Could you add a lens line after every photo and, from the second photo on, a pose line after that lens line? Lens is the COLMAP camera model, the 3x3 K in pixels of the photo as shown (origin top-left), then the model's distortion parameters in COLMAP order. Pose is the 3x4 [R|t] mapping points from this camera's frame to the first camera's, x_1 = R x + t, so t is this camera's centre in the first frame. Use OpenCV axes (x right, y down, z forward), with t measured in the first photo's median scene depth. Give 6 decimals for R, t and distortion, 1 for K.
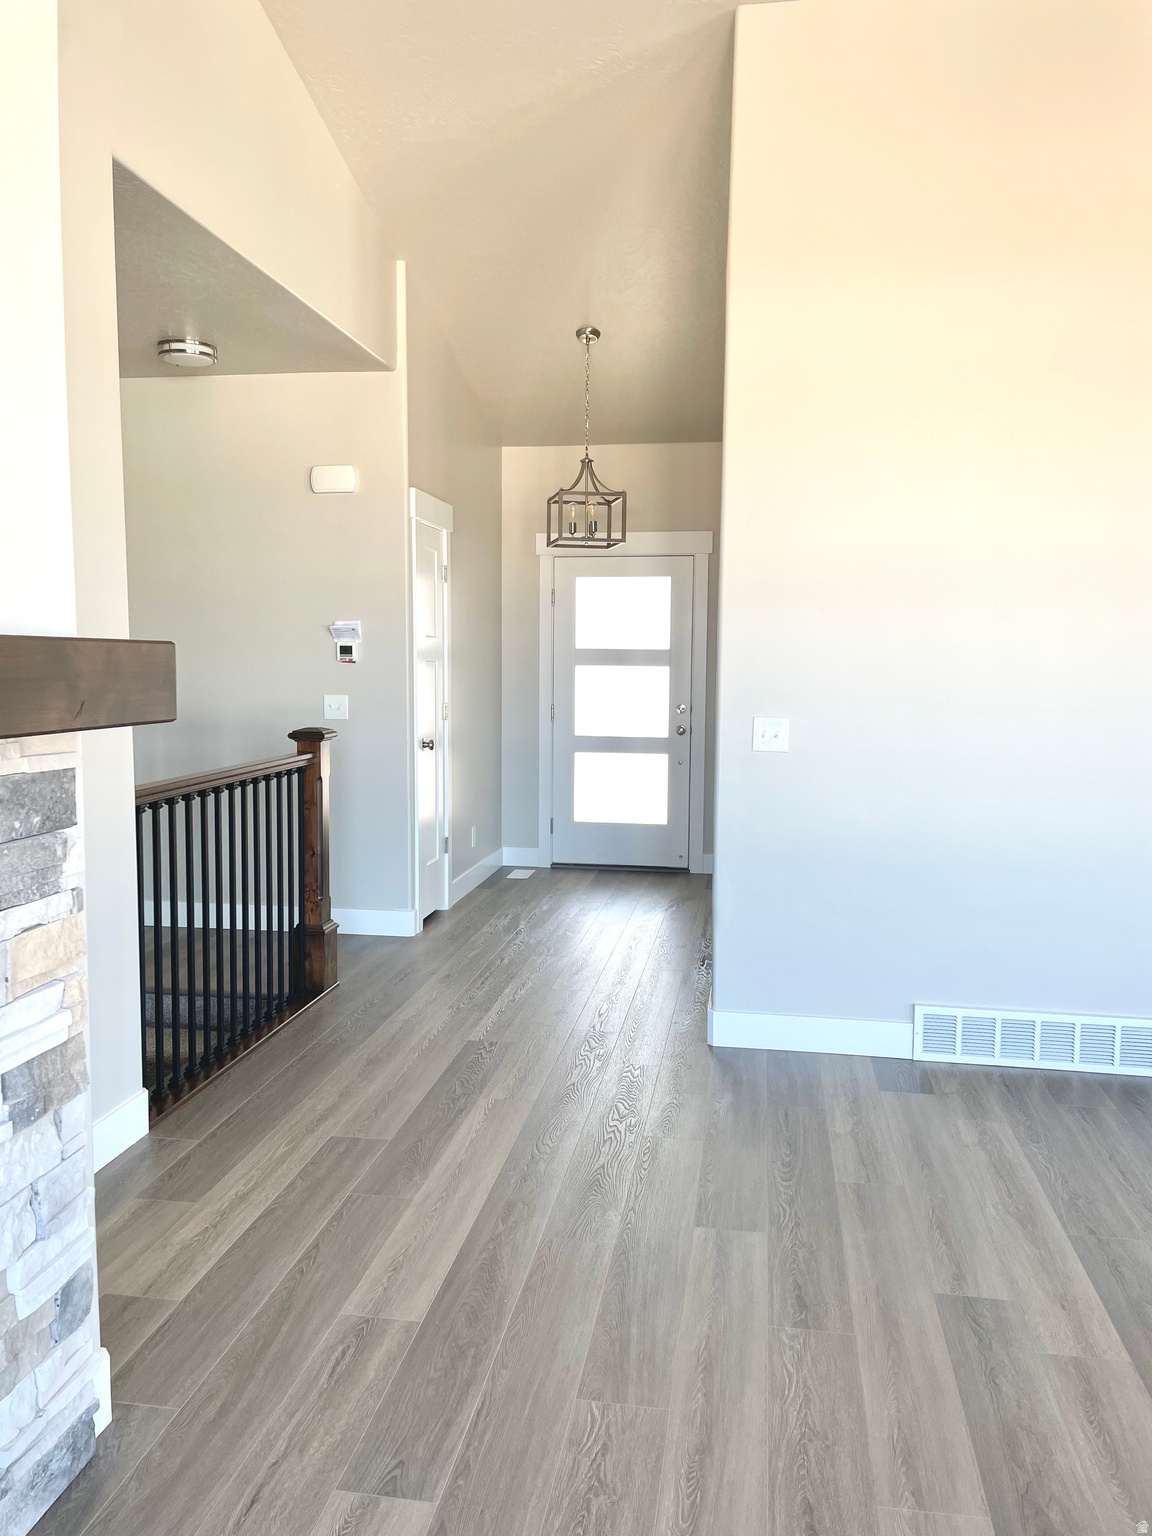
lens RADIAL K [[1185.9, 0, 576.5], [0, 1185.9, 758.8], [0, 0, 1]] dist [0.005540, -0.014785]
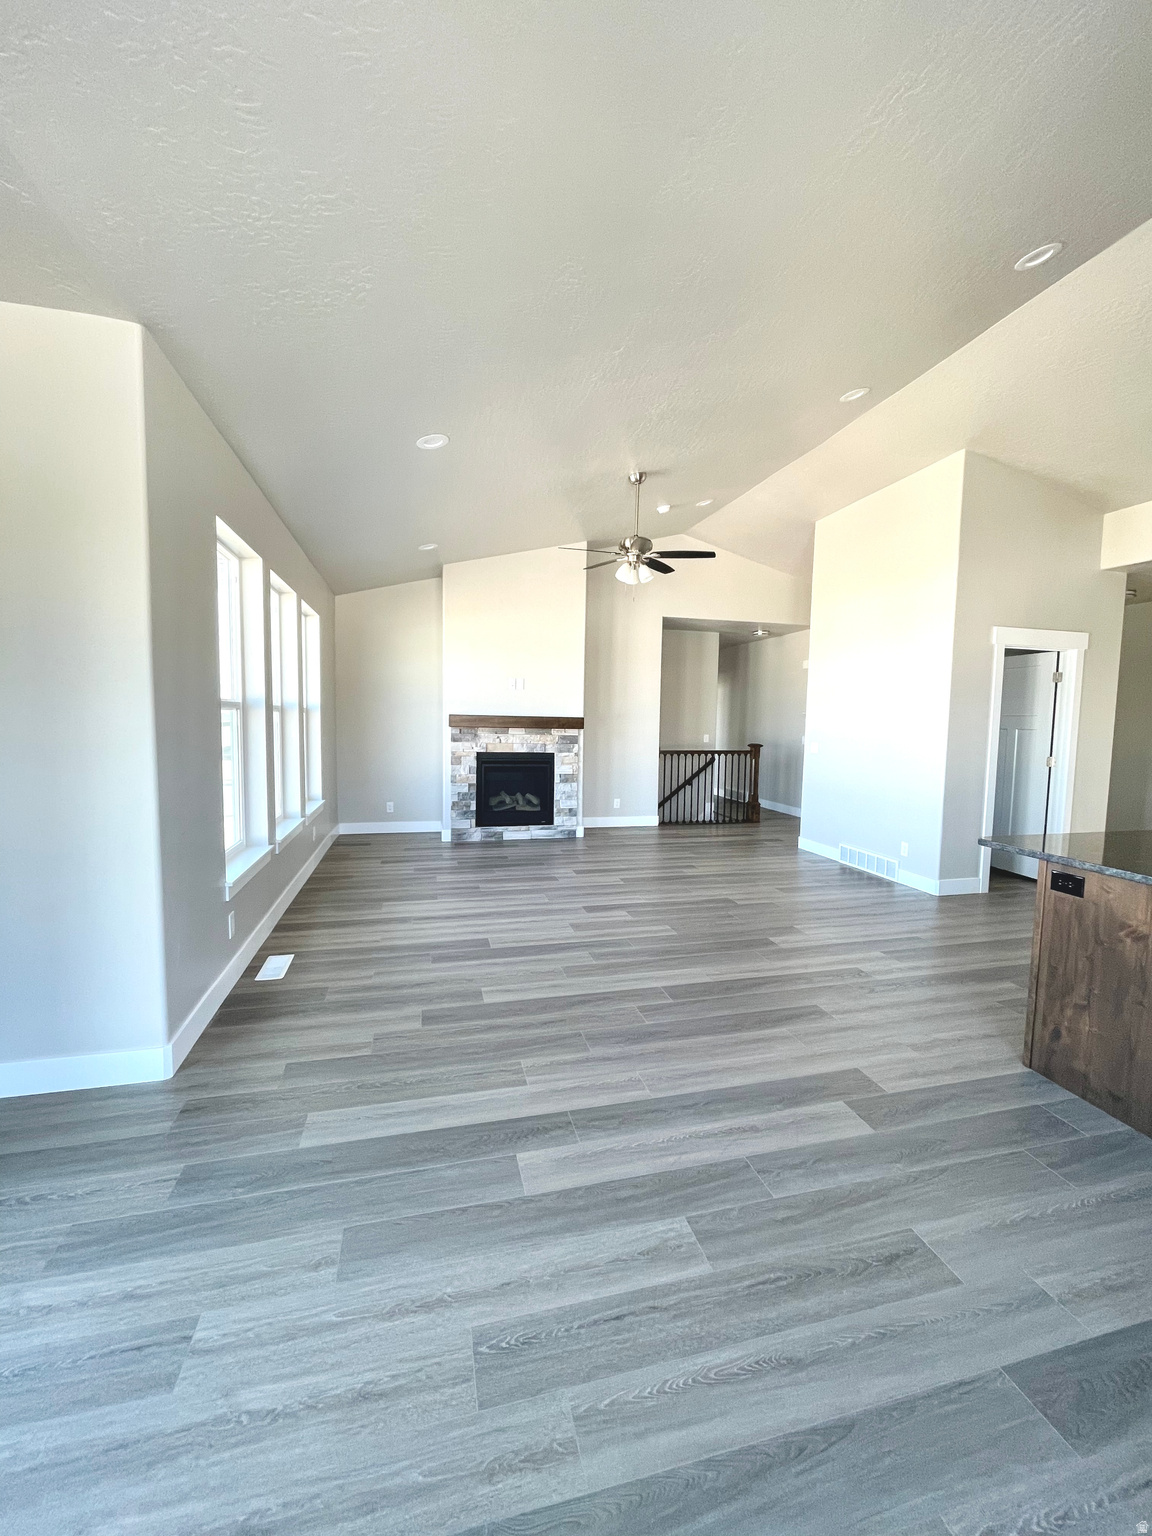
lens RADIAL K [[614.8, 0, 576.2], [0, 614.8, 769.3], [0, 0, 1]] dist [-0.001458, -0.001437]
pose [[0.394060, 0.075776, -0.915955, 2.852864], [-0.098408, 0.994345, 0.039924, 0.059946], [0.913801, 0.074405, 0.399289, -0.430284]]
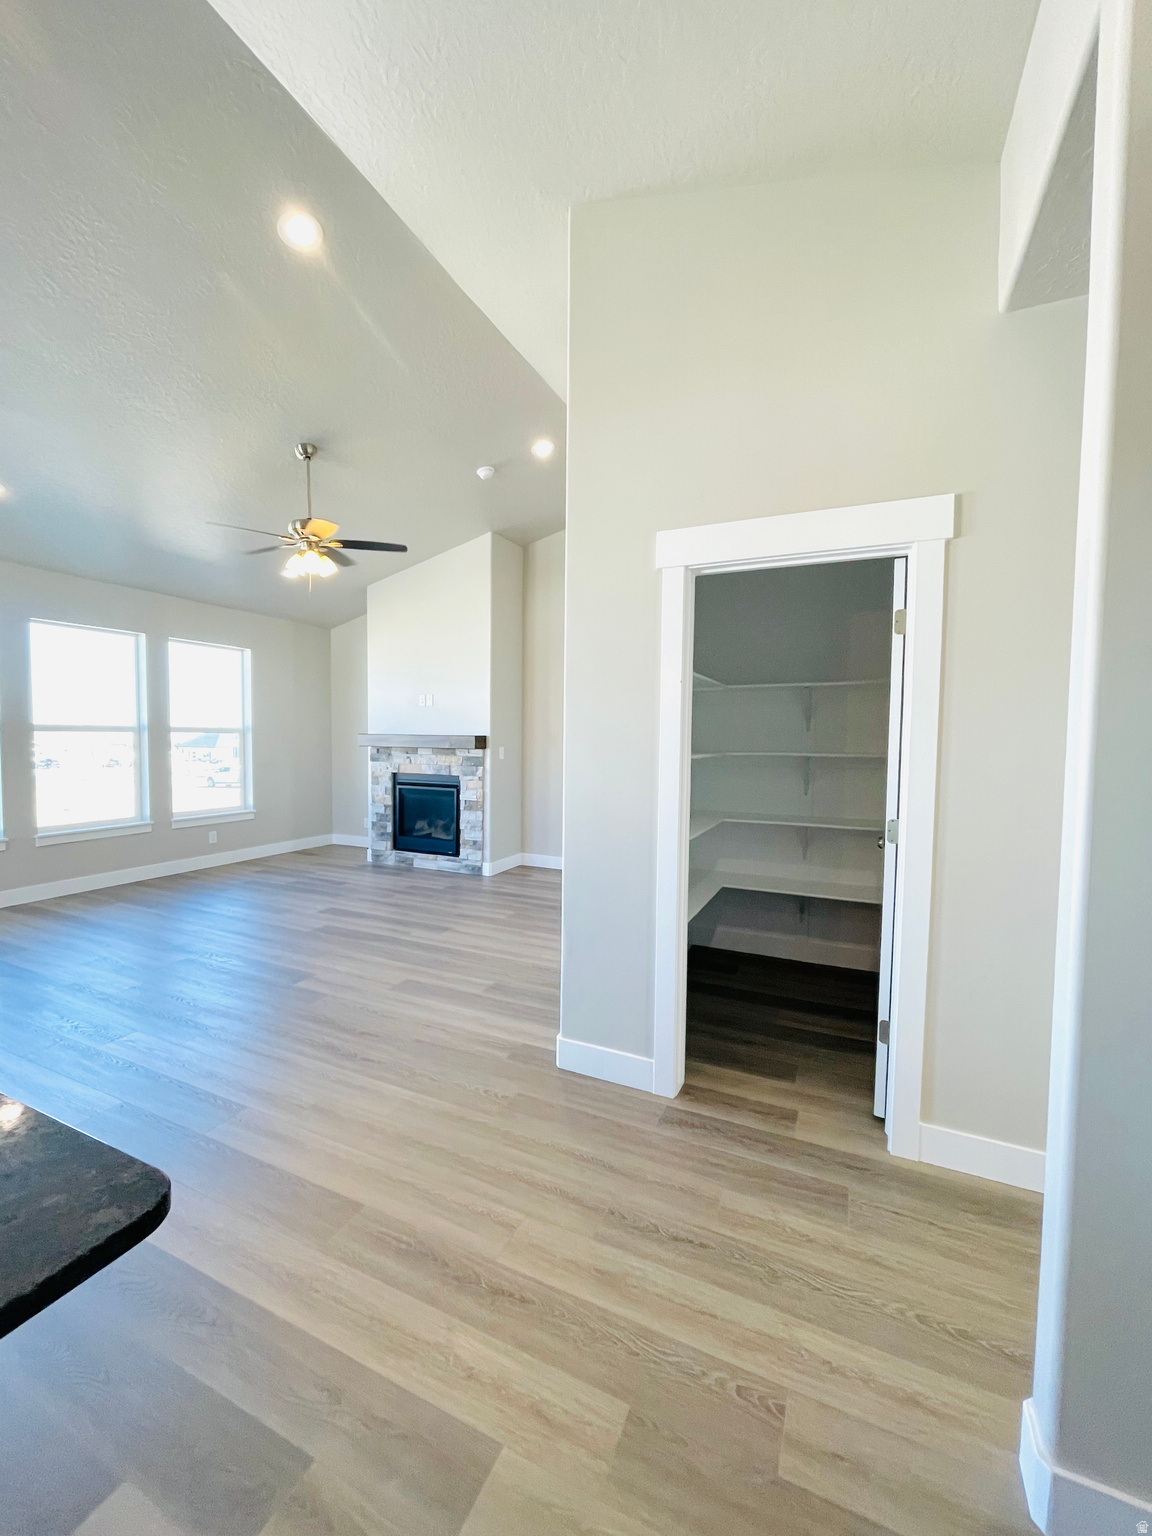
lens RADIAL K [[614.8, 0, 579.2], [0, 614.8, 765.7], [0, 0, 1]] dist [-0.001458, -0.001437]
pose [[-0.269957, 0.035629, -0.962213, 2.406039], [-0.100149, 0.992856, 0.064861, -0.196035], [0.957650, 0.113875, -0.264460, 2.263021]]
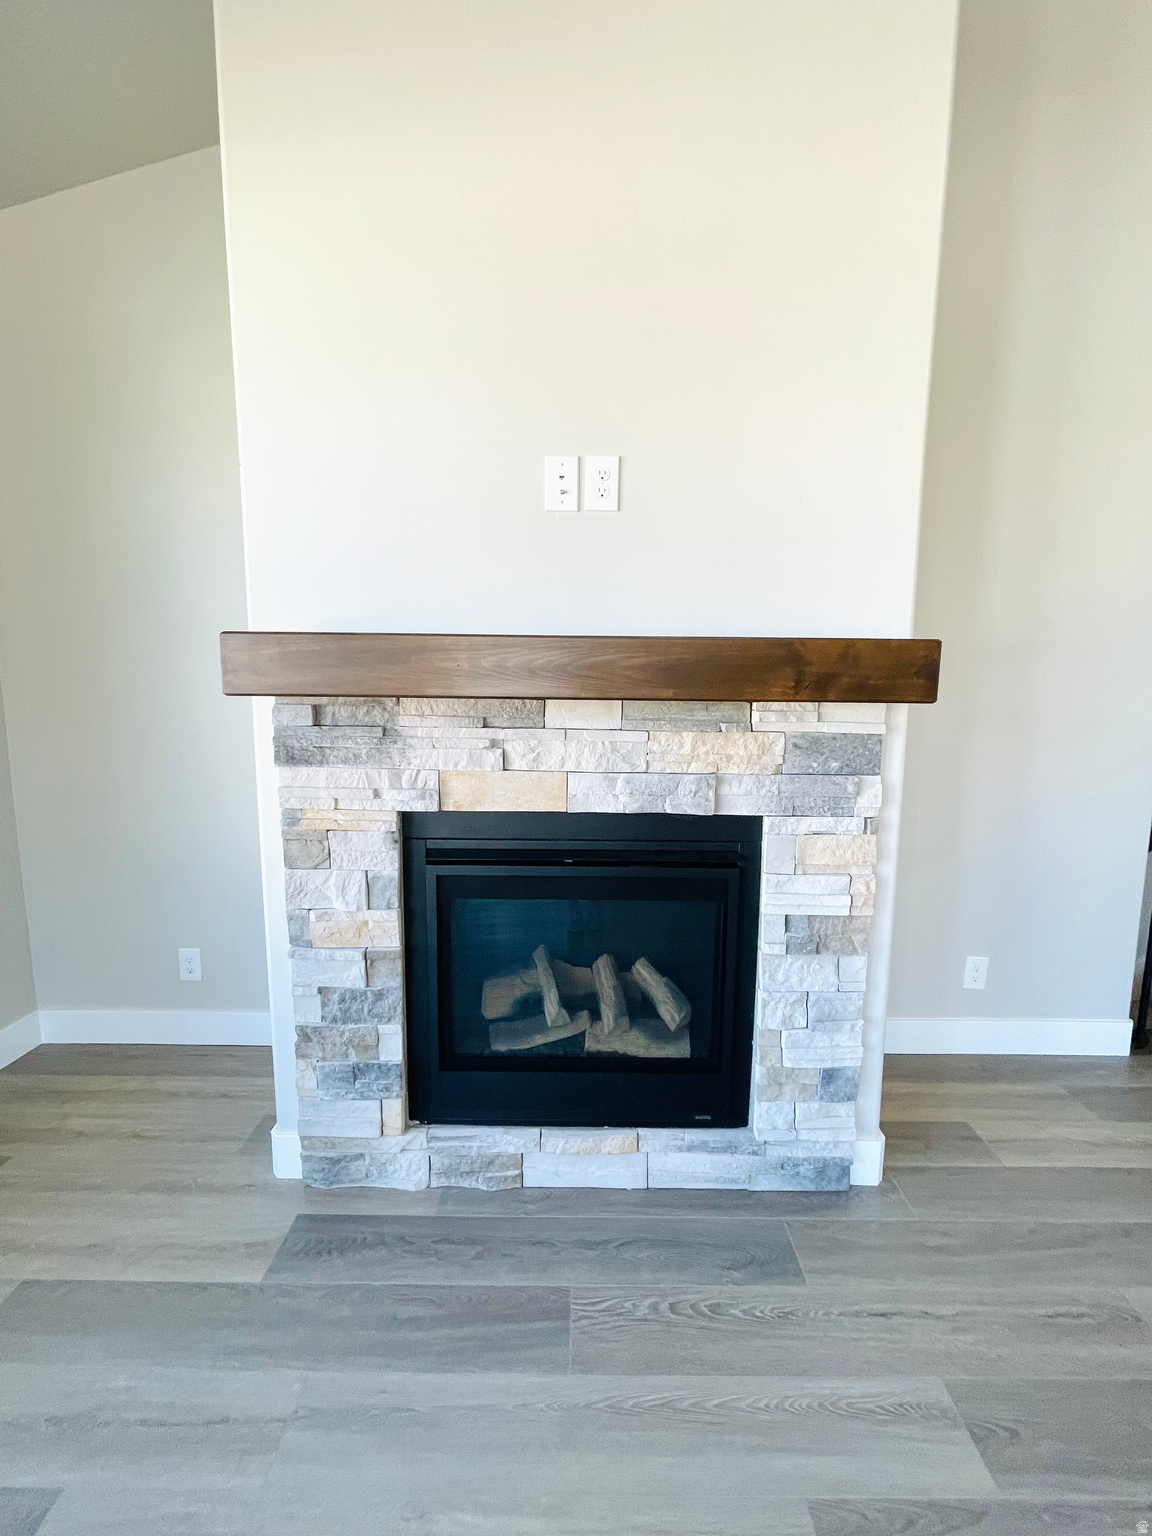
lens RADIAL K [[614.8, 0, 568.4], [0, 614.8, 768.2], [0, 0, 1]] dist [-0.001458, -0.001437]
pose [[0.151254, 0.125977, -0.980435, 0.247228], [-0.096153, 0.989017, 0.112246, 0.000237], [0.983807, 0.077294, 0.161705, 0.501403]]
